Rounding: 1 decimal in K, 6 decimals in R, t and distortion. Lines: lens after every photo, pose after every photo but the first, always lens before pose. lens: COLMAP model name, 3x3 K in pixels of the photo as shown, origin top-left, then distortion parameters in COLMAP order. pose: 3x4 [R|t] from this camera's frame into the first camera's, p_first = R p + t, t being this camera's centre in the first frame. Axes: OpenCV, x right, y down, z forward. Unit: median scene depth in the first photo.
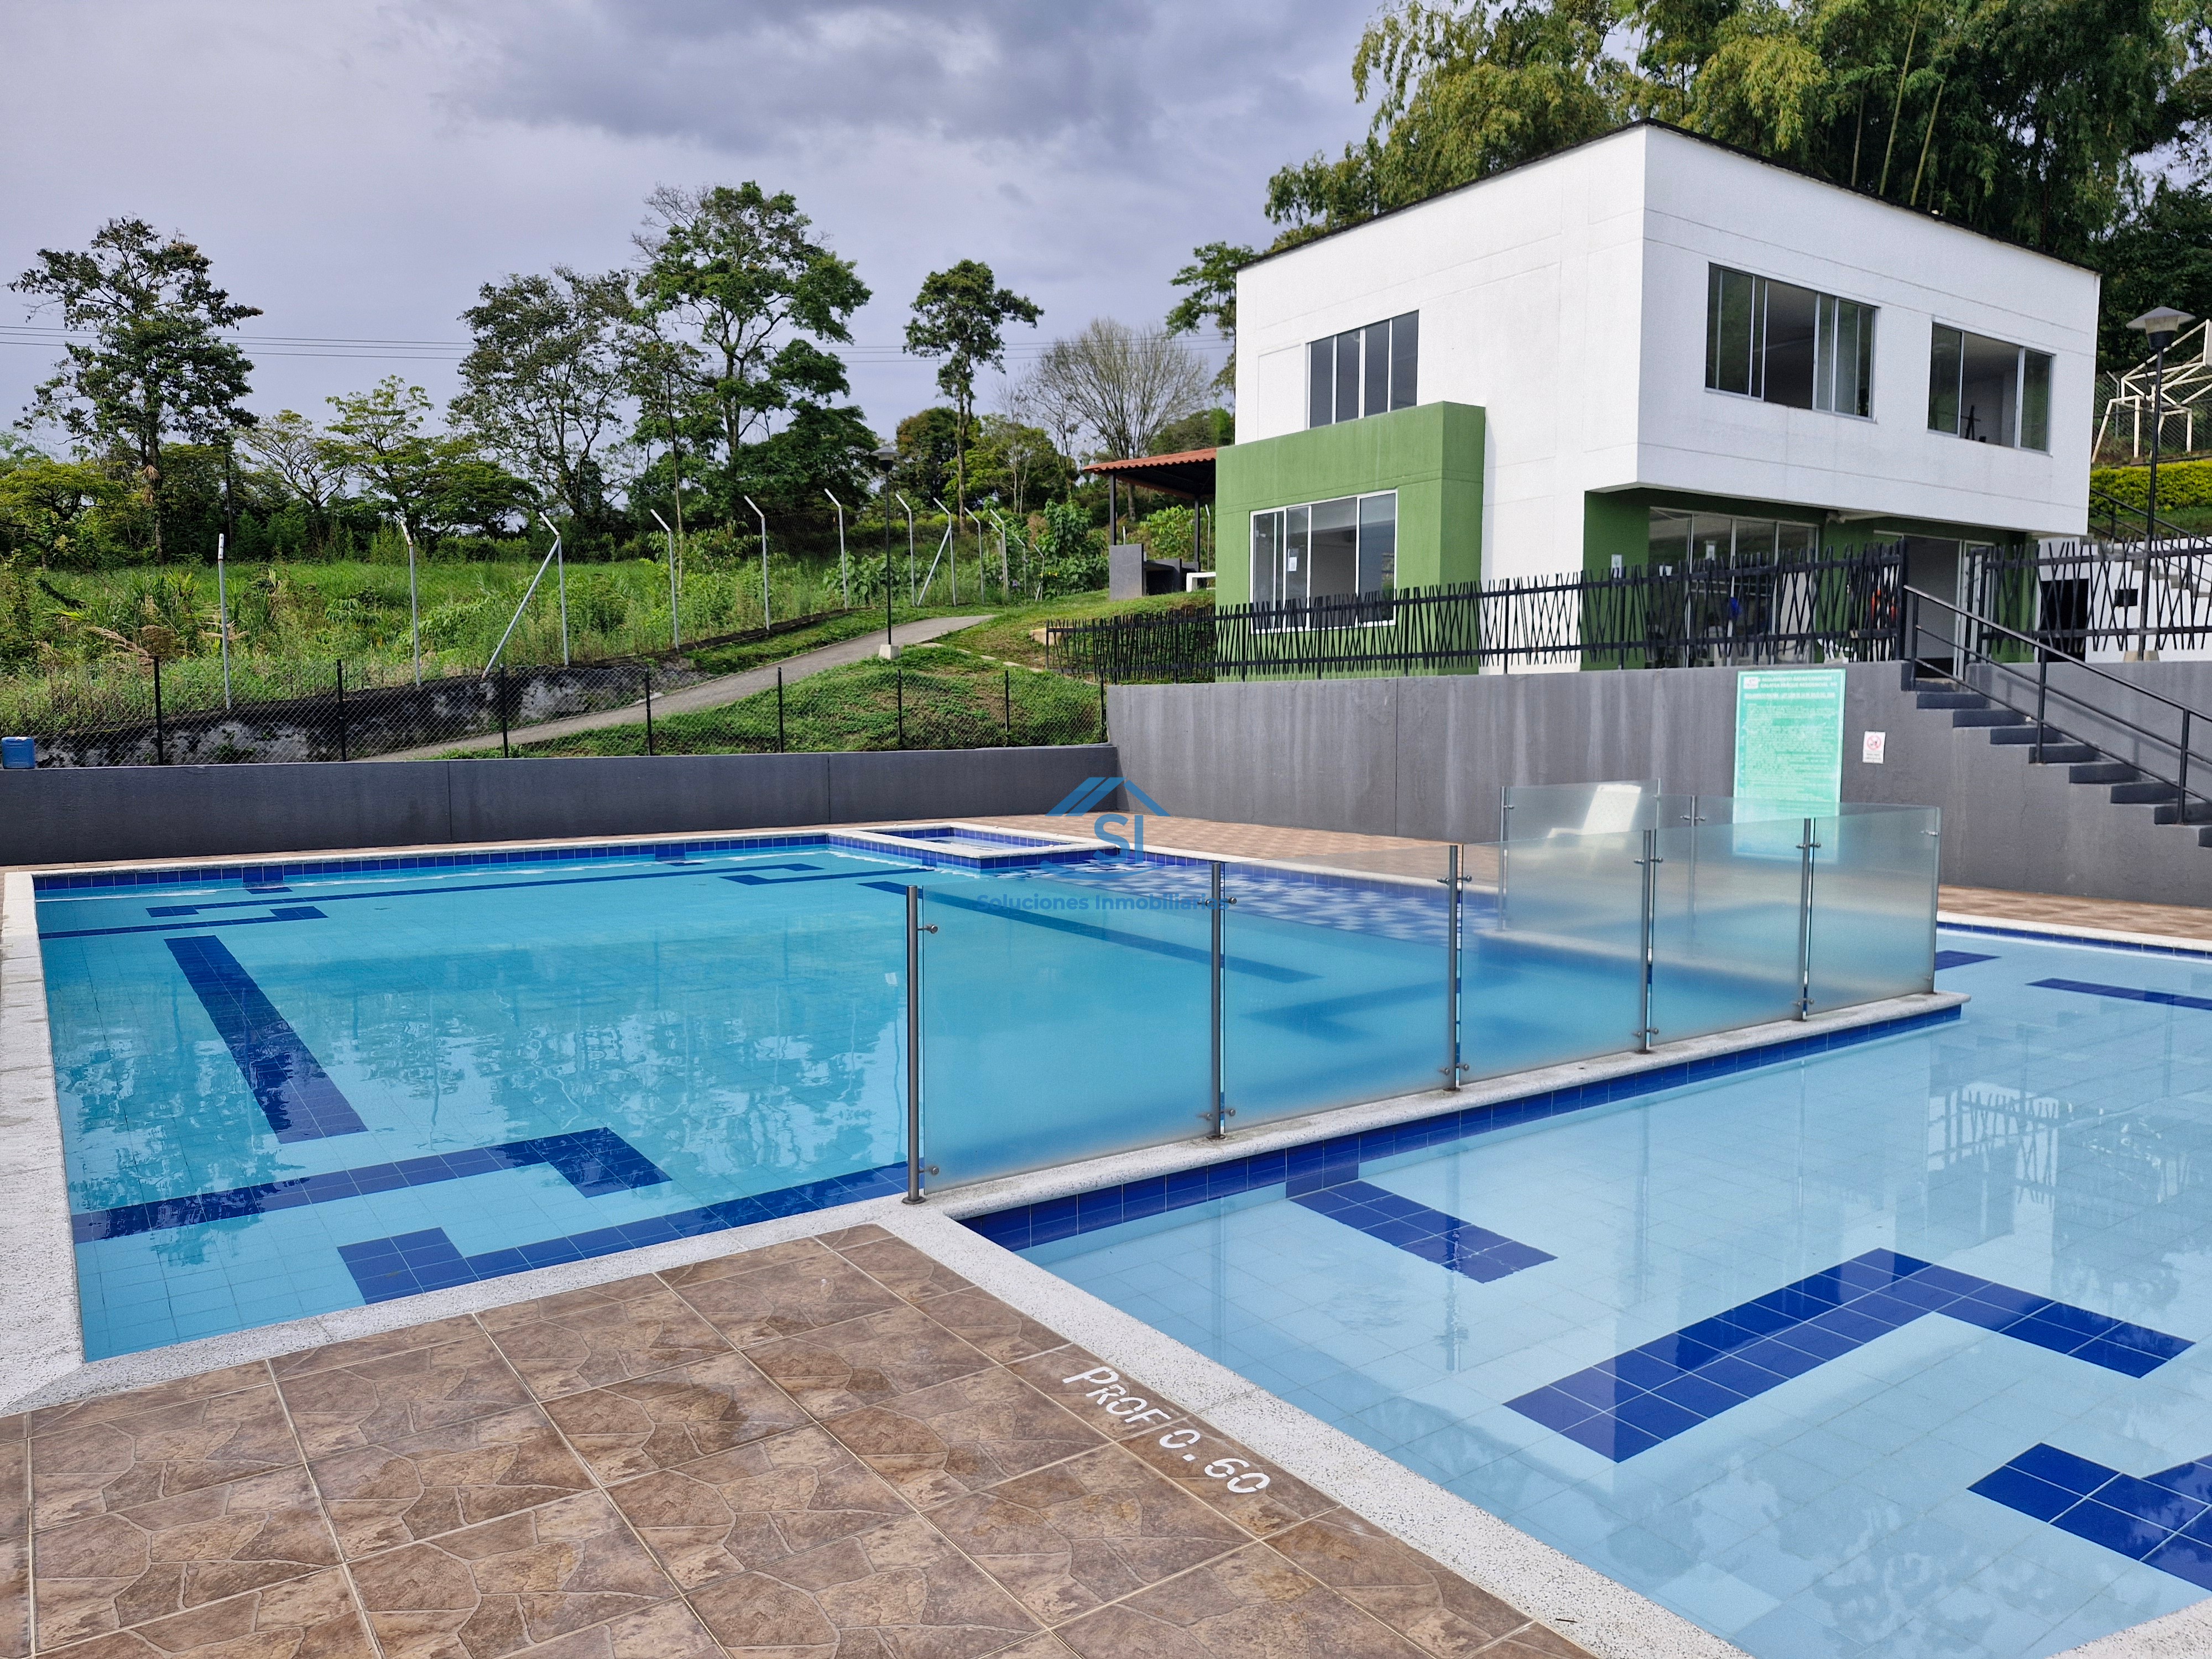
lens RADIAL K [[1504.8, 0, 1100.9], [0, 1504.8, 836.4], [0, 0, 1]] dist [-0.012205, -0.005694]
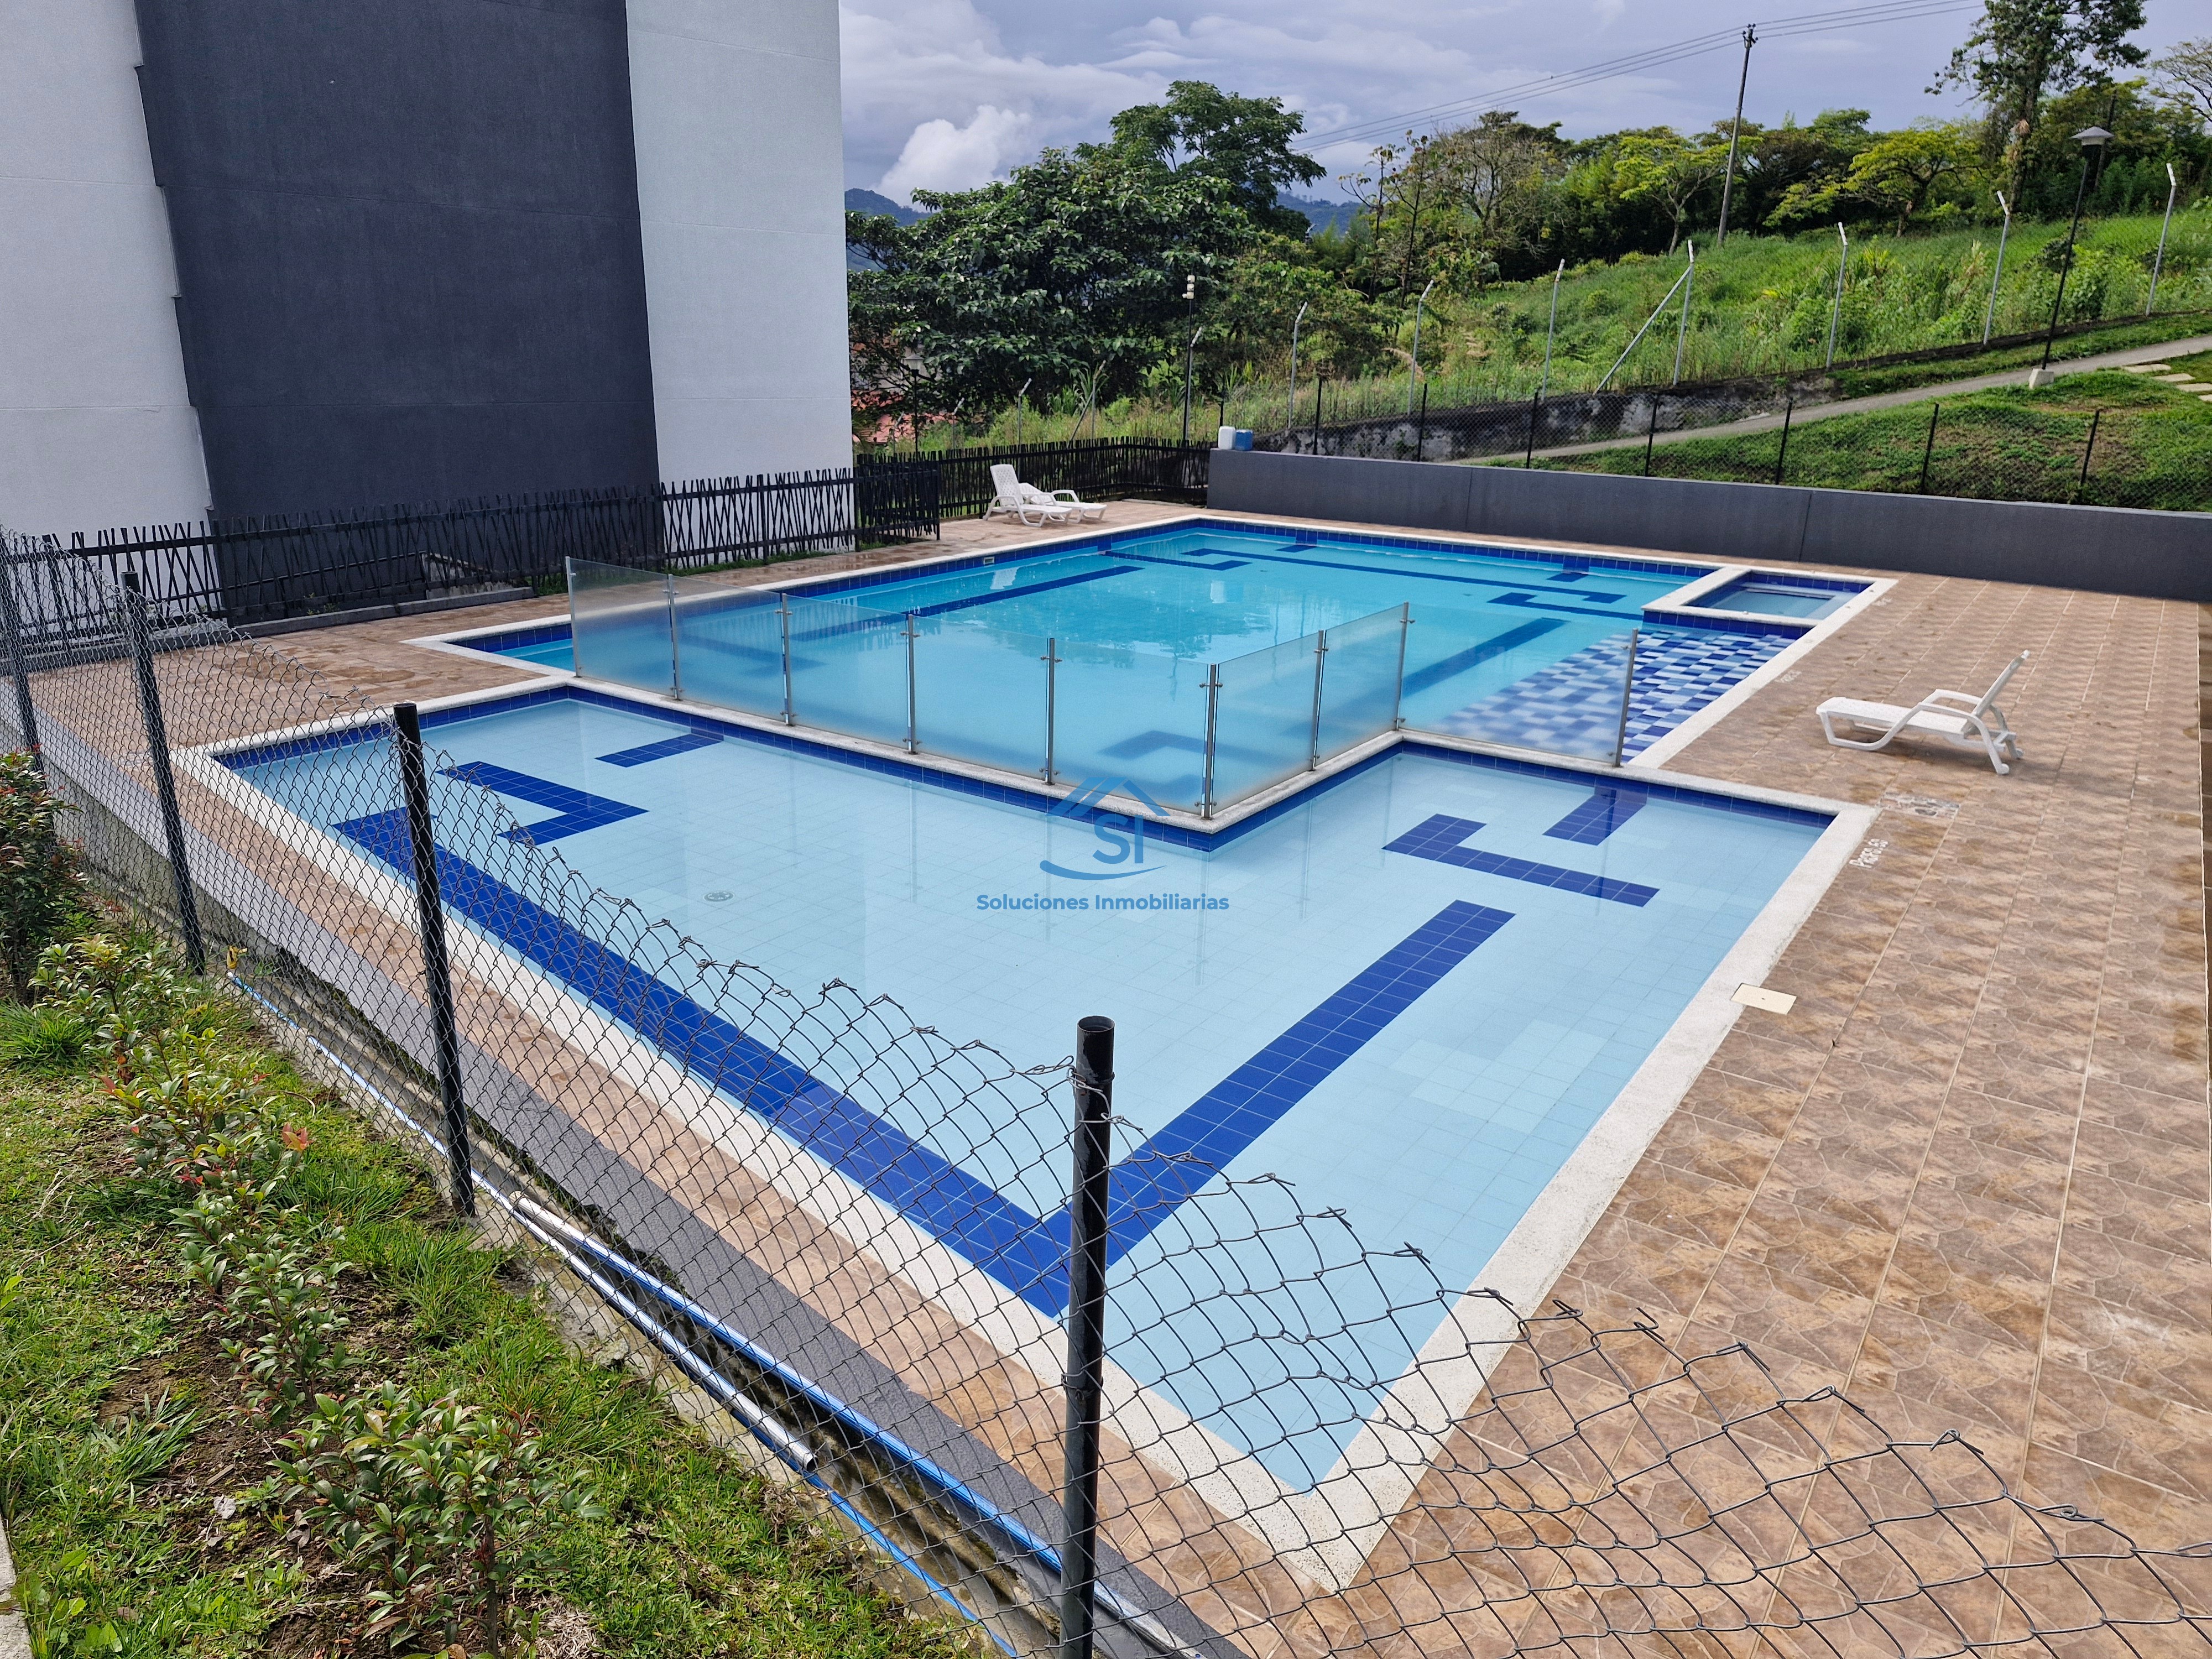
lens RADIAL K [[1504.8, 0, 1099.0], [0, 1504.8, 828.0], [0, 0, 1]] dist [-0.012205, -0.005694]
pose [[0.351744, 0.298415, -0.887257, 0.606254], [-0.094271, 0.954300, 0.283591, -0.079593], [0.931337, -0.016109, 0.363801, 0.203782]]
